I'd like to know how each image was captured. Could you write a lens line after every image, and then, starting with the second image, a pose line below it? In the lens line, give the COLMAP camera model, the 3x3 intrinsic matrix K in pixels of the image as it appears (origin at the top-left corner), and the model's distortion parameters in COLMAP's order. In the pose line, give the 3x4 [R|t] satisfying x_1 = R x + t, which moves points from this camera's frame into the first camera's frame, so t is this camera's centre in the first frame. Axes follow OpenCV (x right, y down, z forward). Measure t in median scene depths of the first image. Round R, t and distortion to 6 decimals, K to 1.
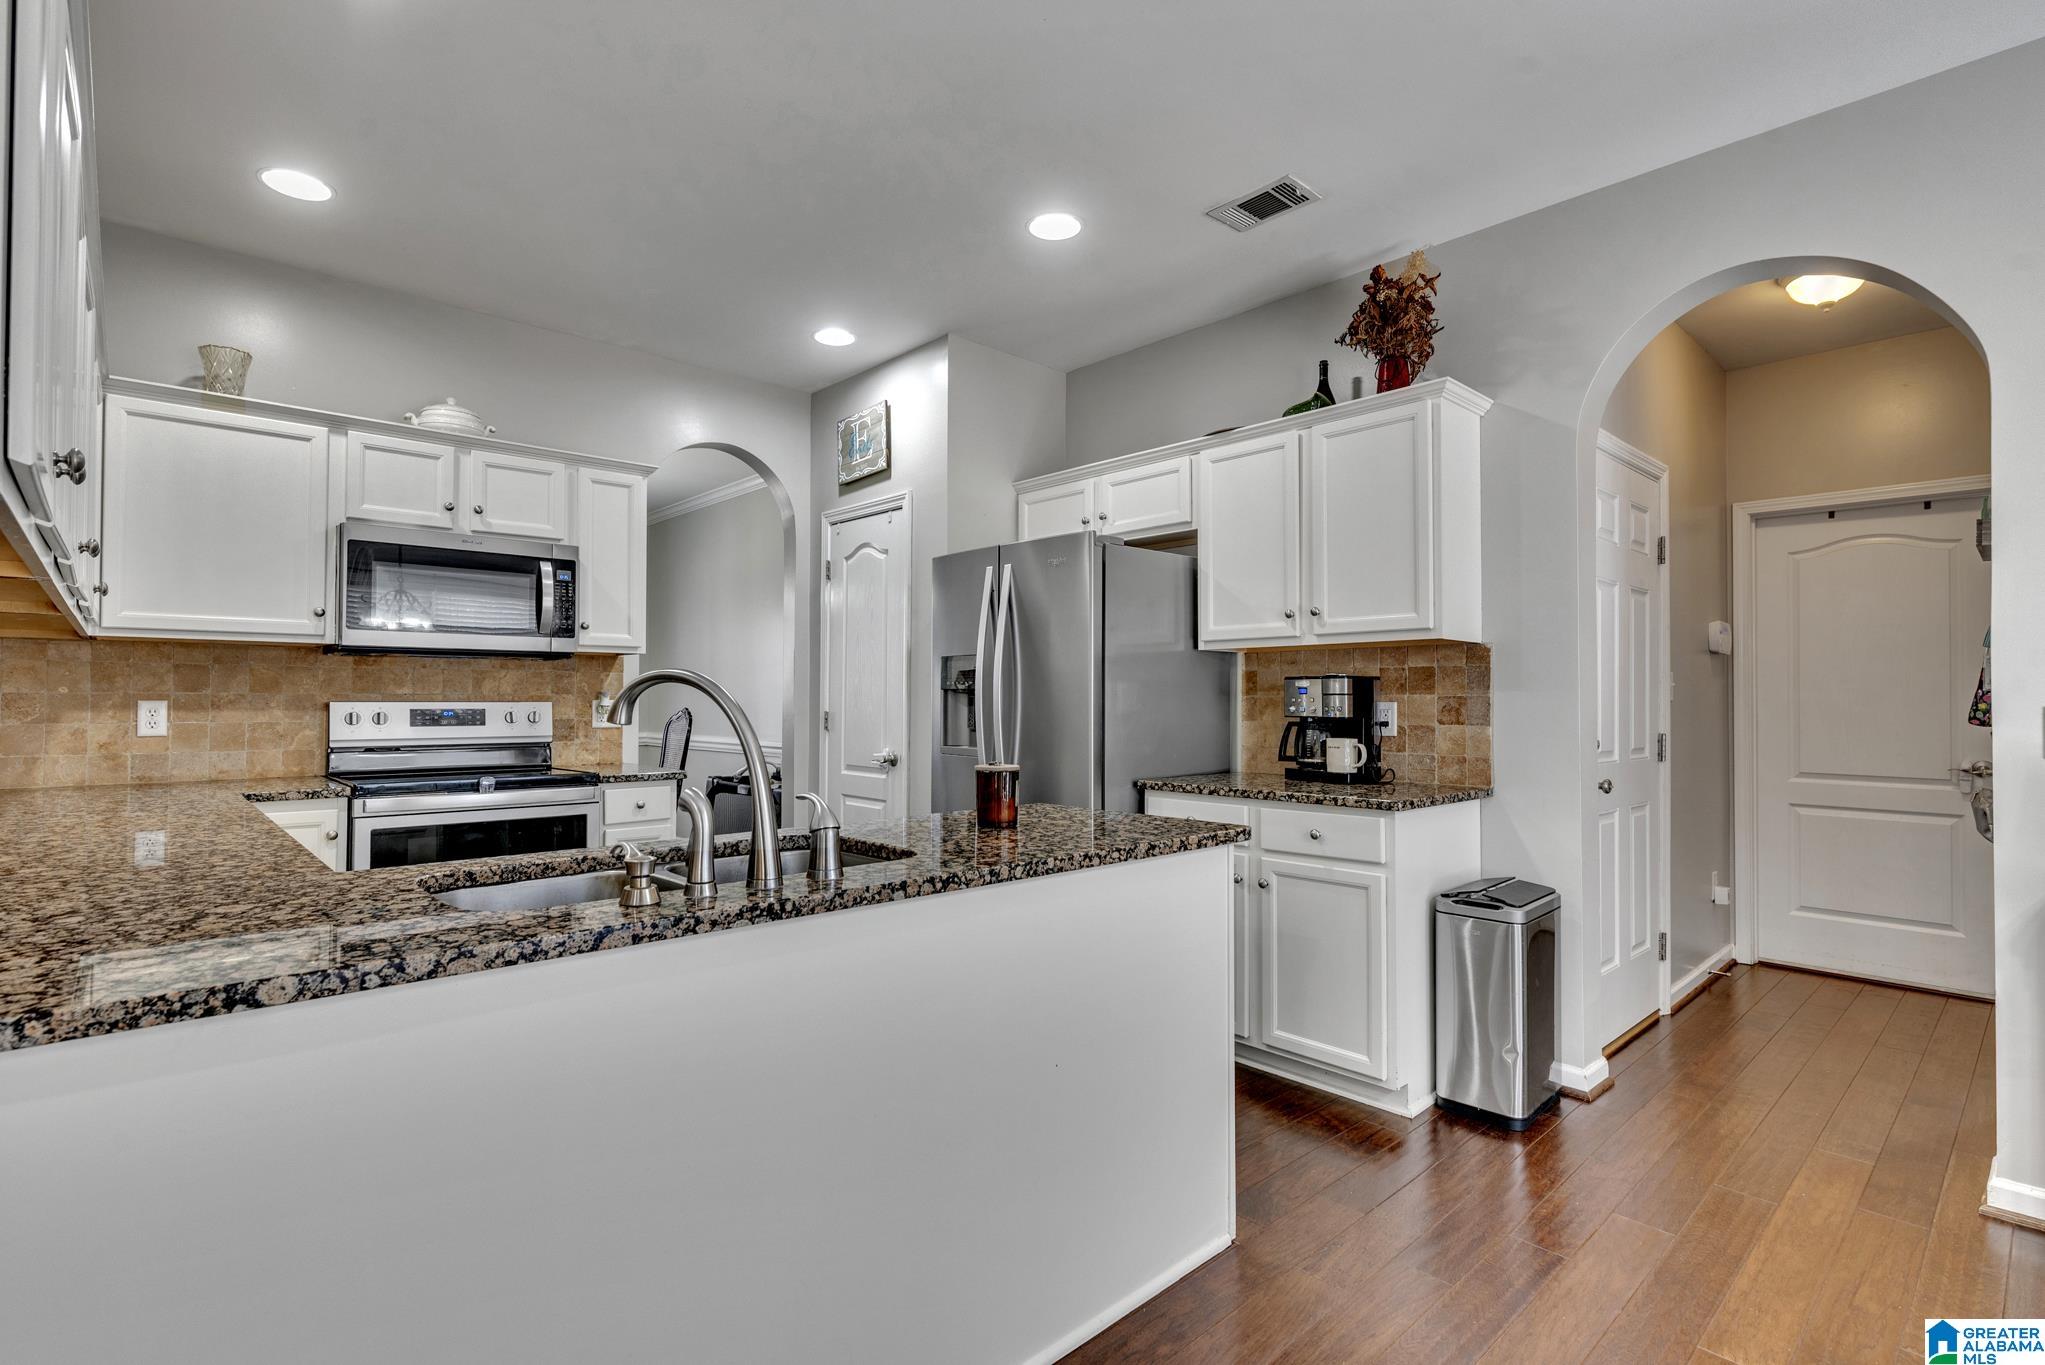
lens RADIAL K [[969.2, 0, 1032.4], [0, 969.2, 678.9], [0, 0, 1]] dist [0.003577, -0.000308]
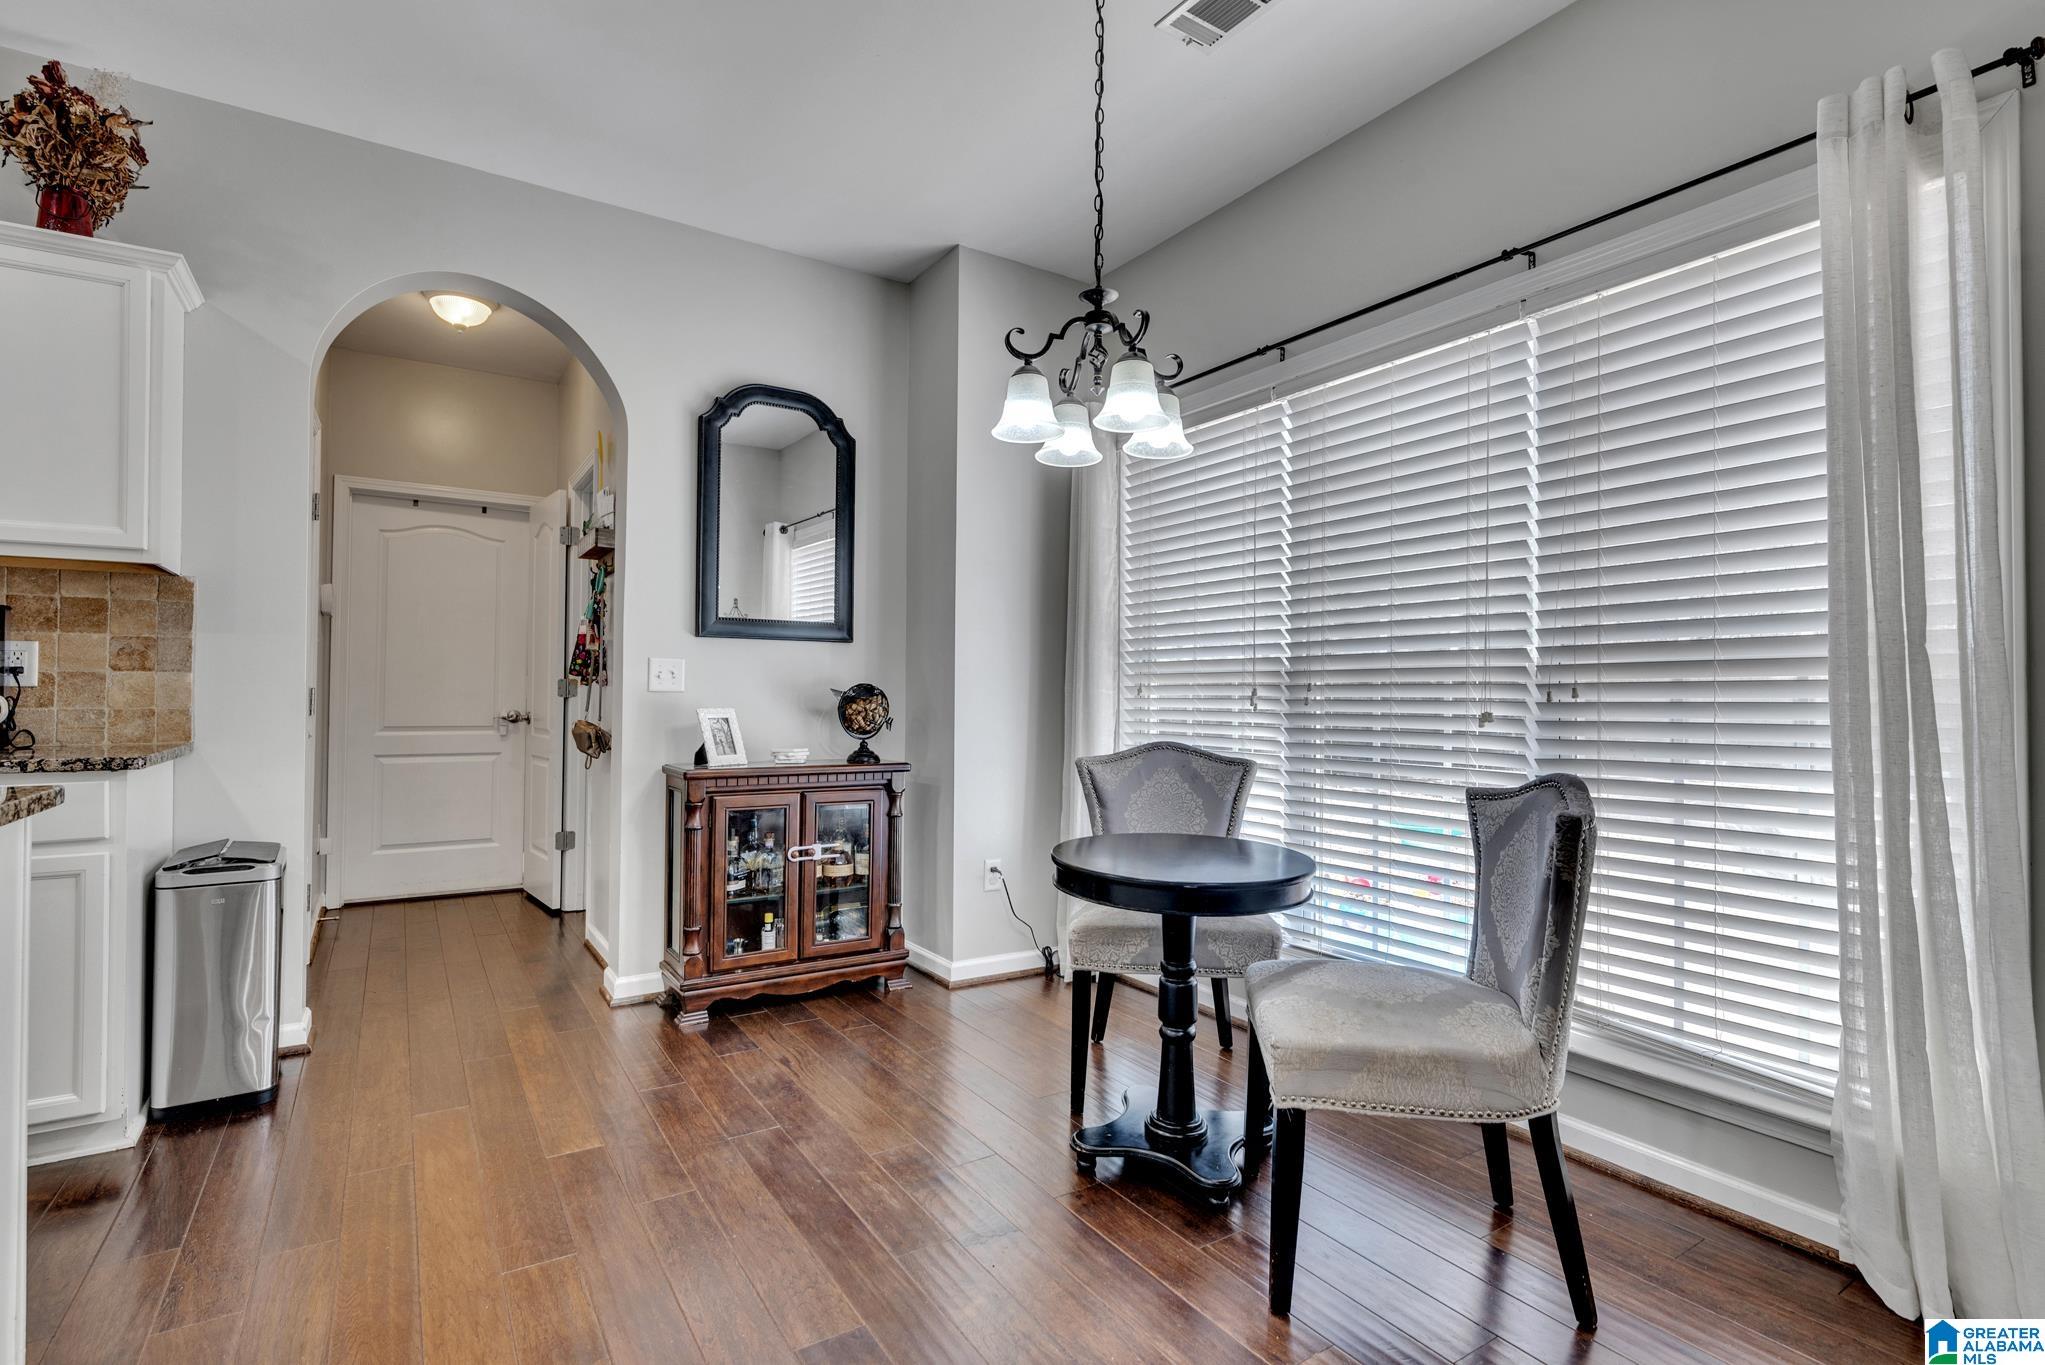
lens RADIAL K [[969.2, 0, 1013.9], [0, 969.2, 675.3], [0, 0, 1]] dist [0.003577, -0.000308]
pose [[0.181243, 0.014414, 0.983333, -0.246128], [-0.026957, 0.999590, -0.009683, 0.039285], [-0.983069, -0.024752, 0.181557, 0.116356]]
